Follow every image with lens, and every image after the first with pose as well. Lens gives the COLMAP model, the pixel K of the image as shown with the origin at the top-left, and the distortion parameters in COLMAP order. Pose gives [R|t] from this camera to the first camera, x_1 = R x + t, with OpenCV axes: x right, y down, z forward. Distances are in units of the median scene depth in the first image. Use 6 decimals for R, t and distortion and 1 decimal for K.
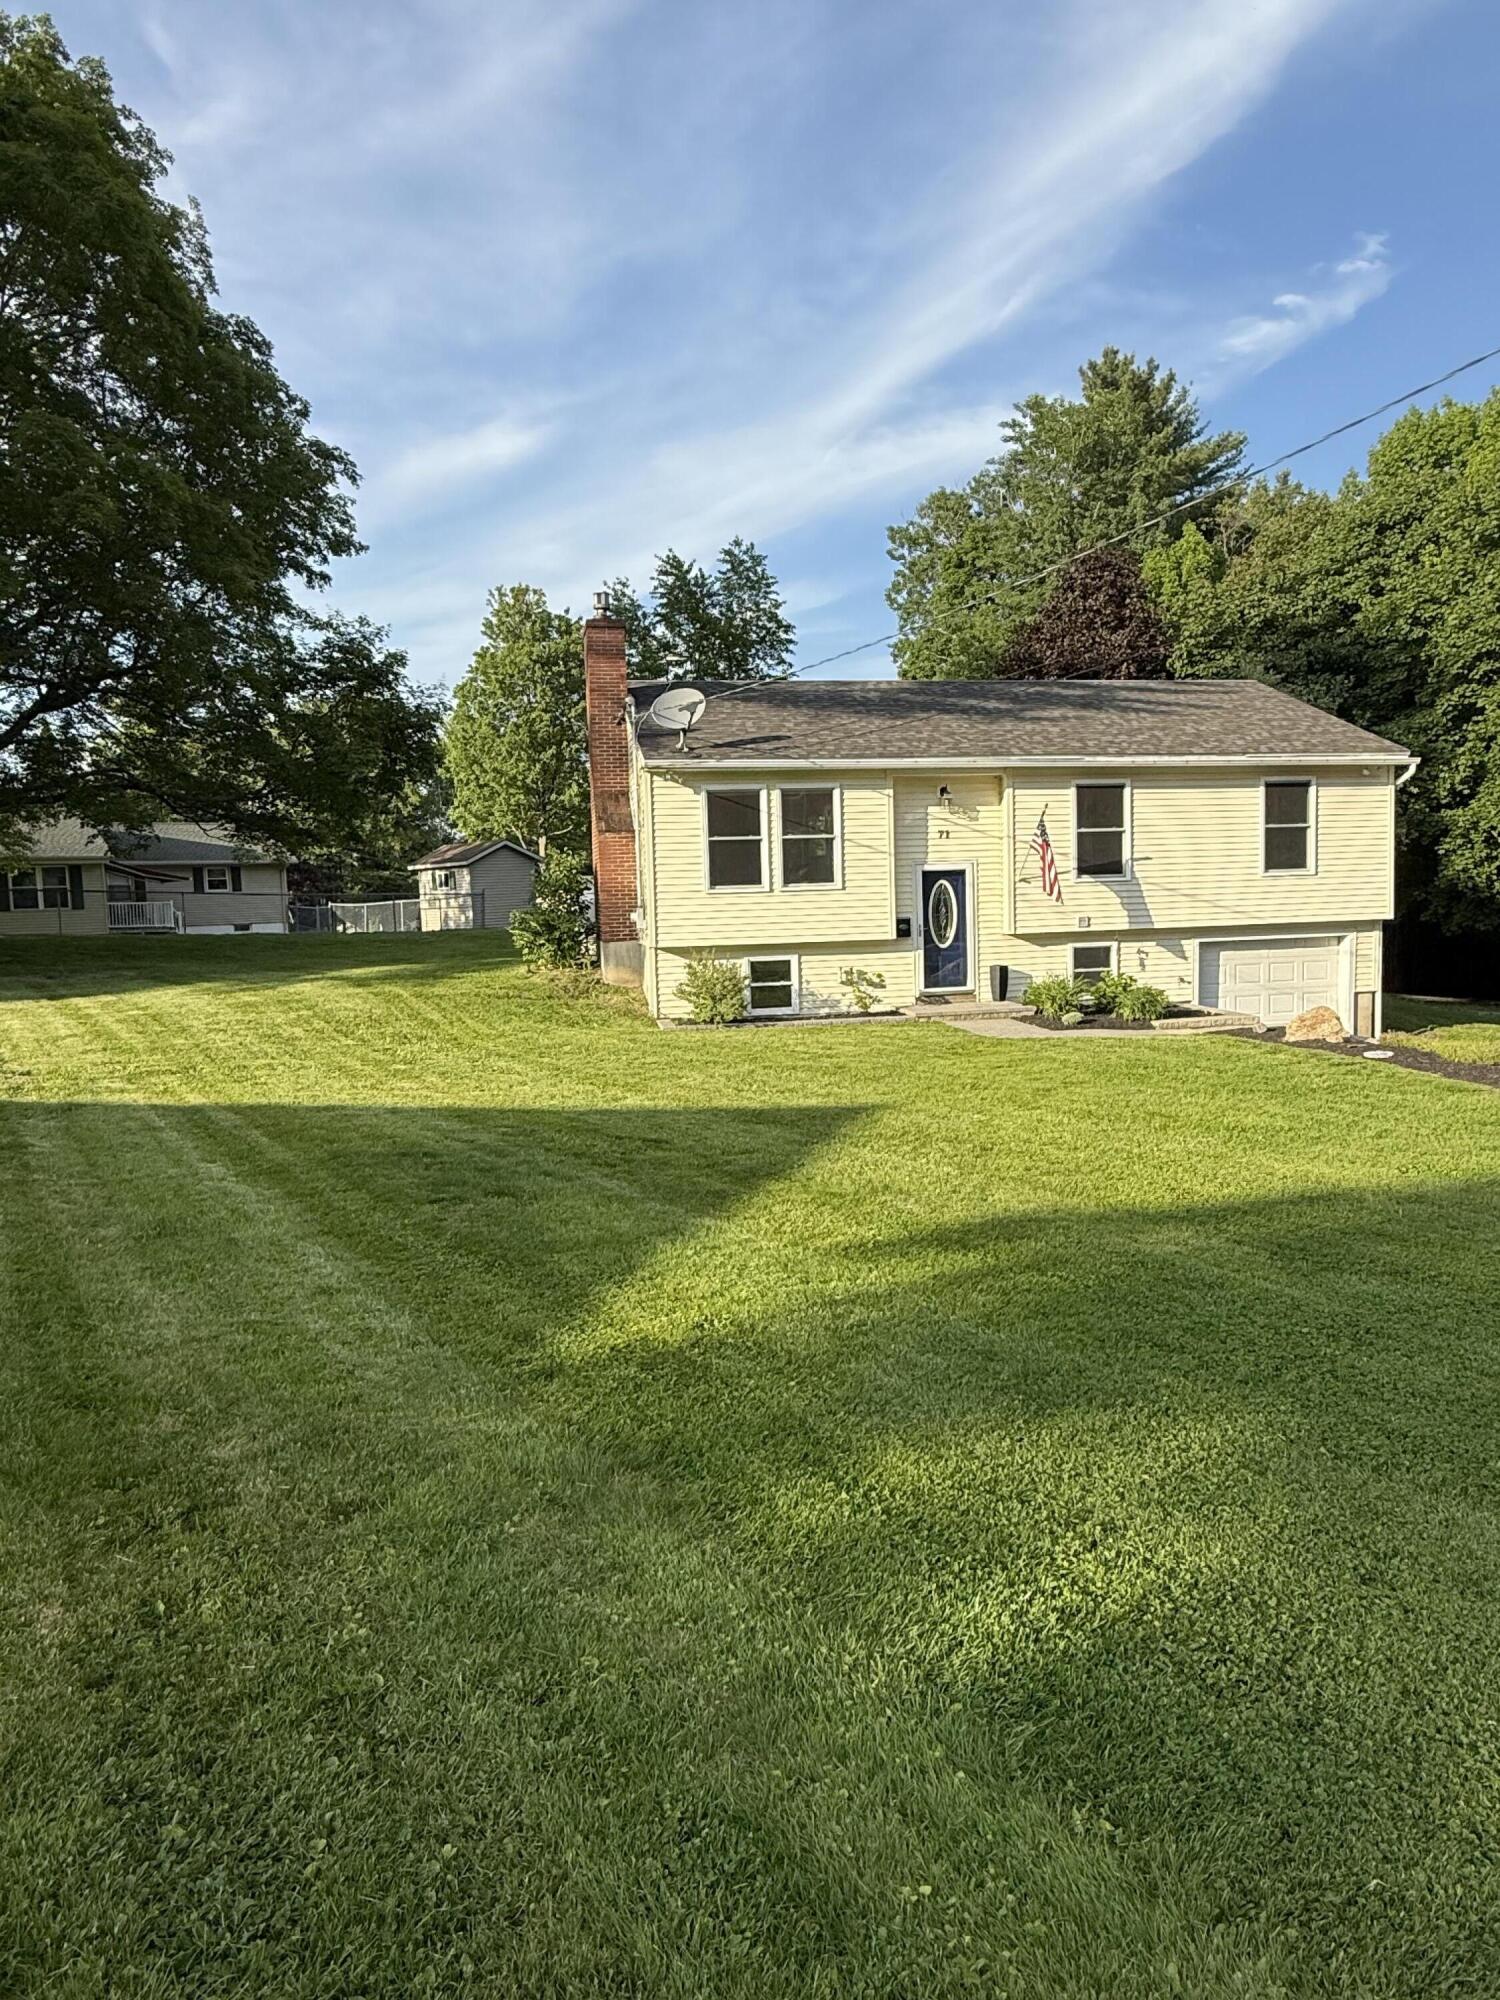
lens RADIAL K [[1478.9, 0, 750.0], [0, 1478.9, 1000.0], [0, 0, 1]] dist [0.007589, 0.001638]
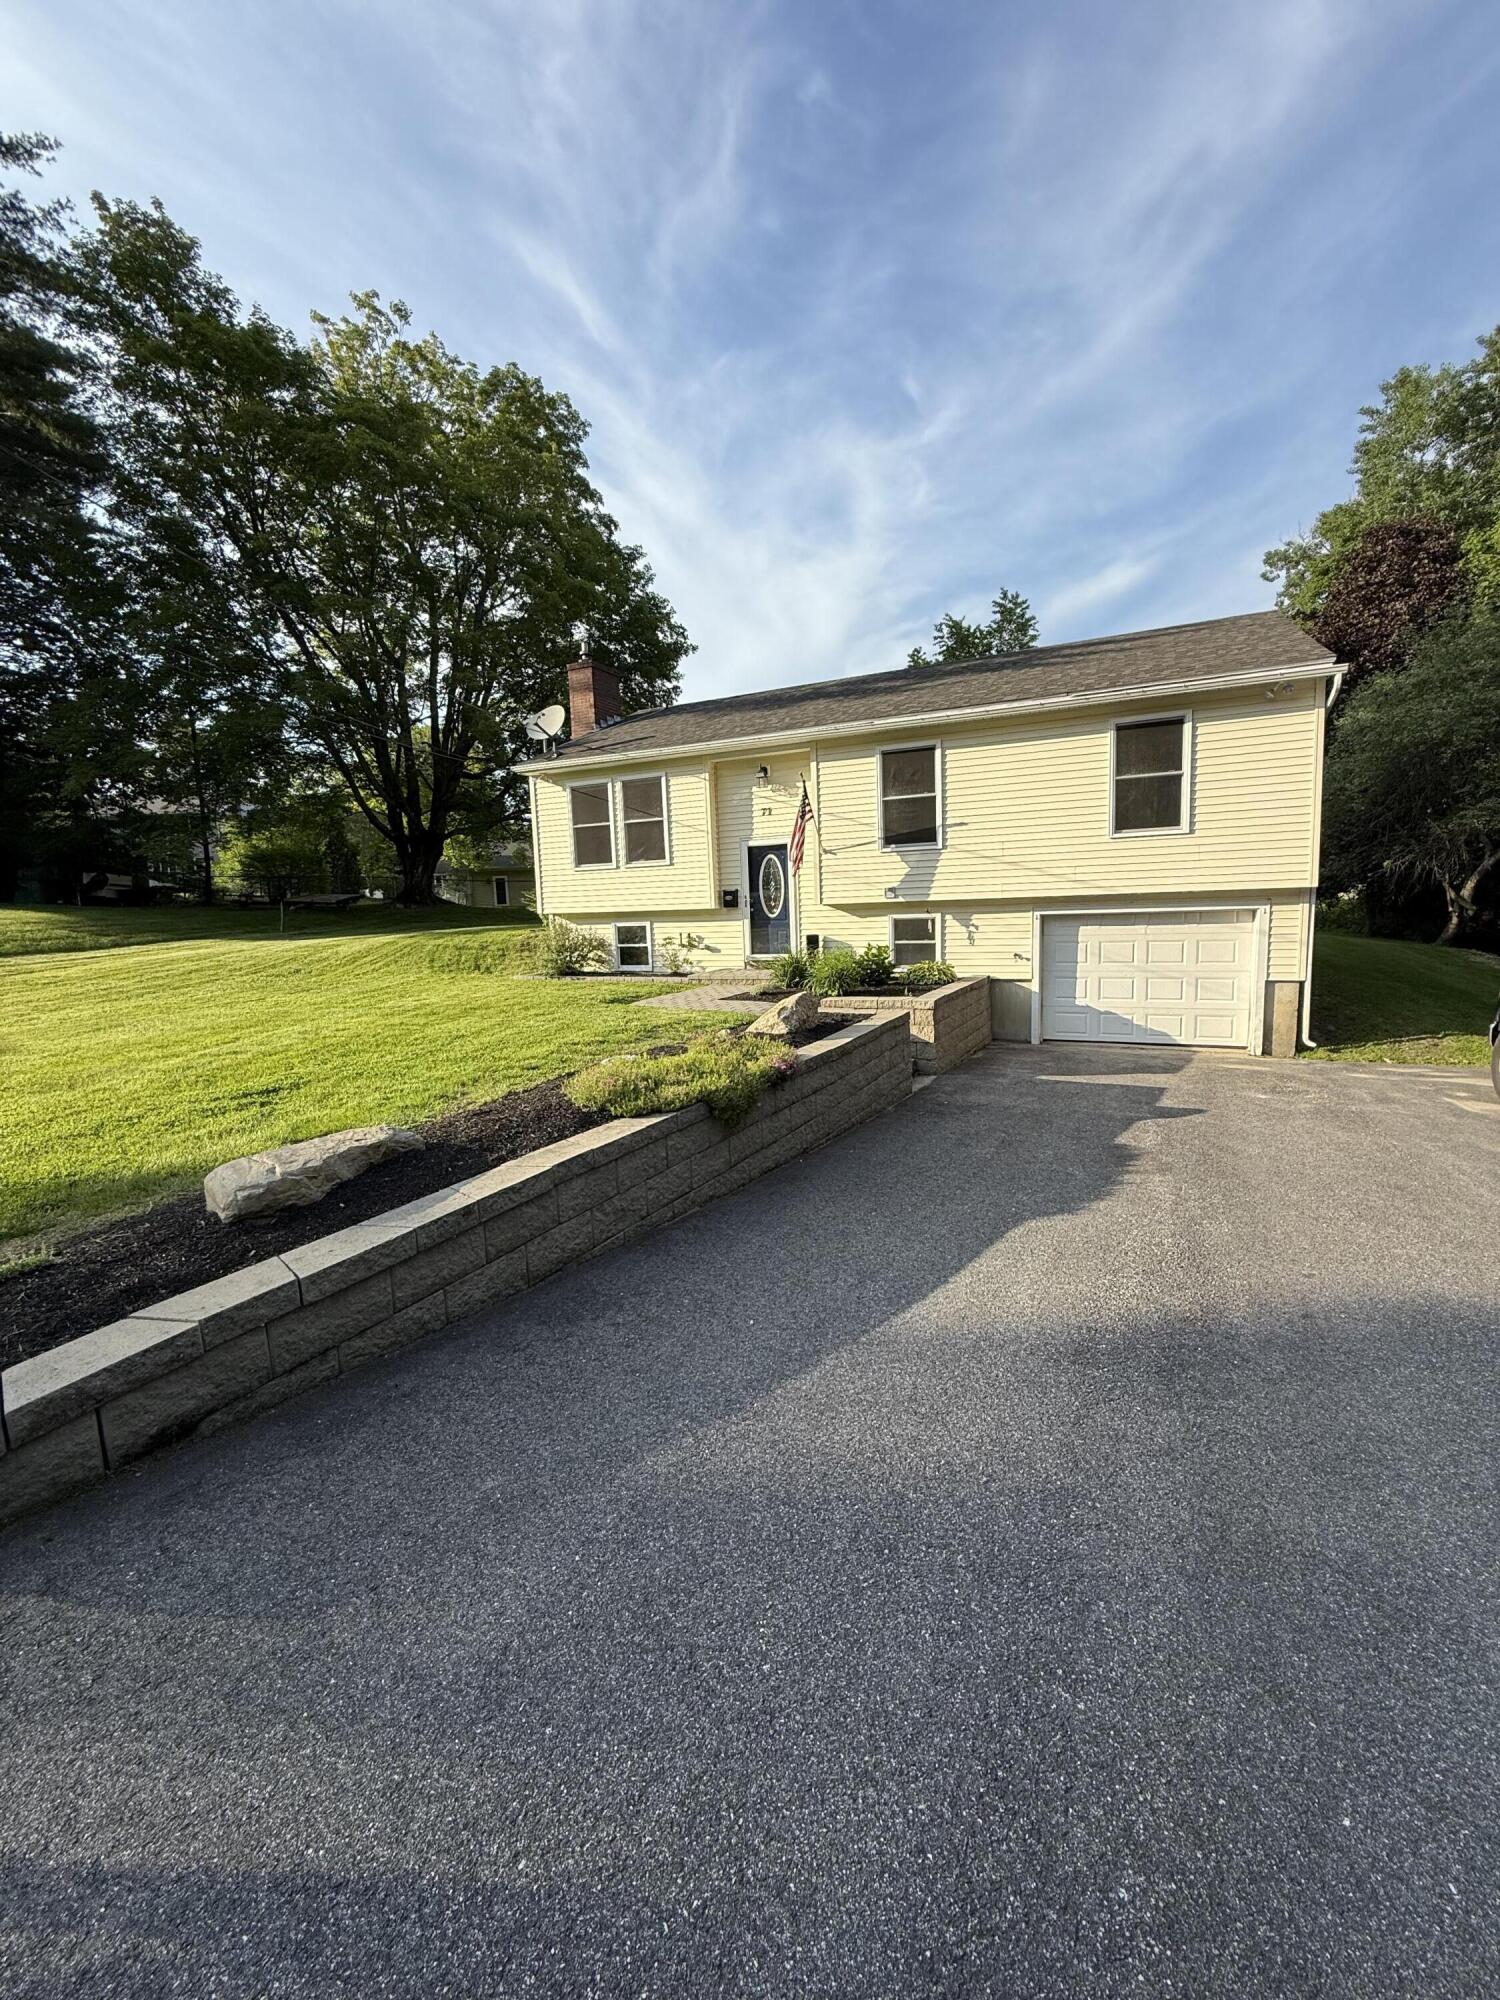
lens RADIAL K [[804.2, 0, 750.0], [0, 804.2, 1000.0], [0, 0, 1]] dist [-0.000709, 0.000005]
pose [[0.795227, 0.079108, -0.601129, 0.484231], [-0.027193, 0.995108, 0.094981, -0.030851], [0.605701, -0.059185, 0.793488, 0.521934]]
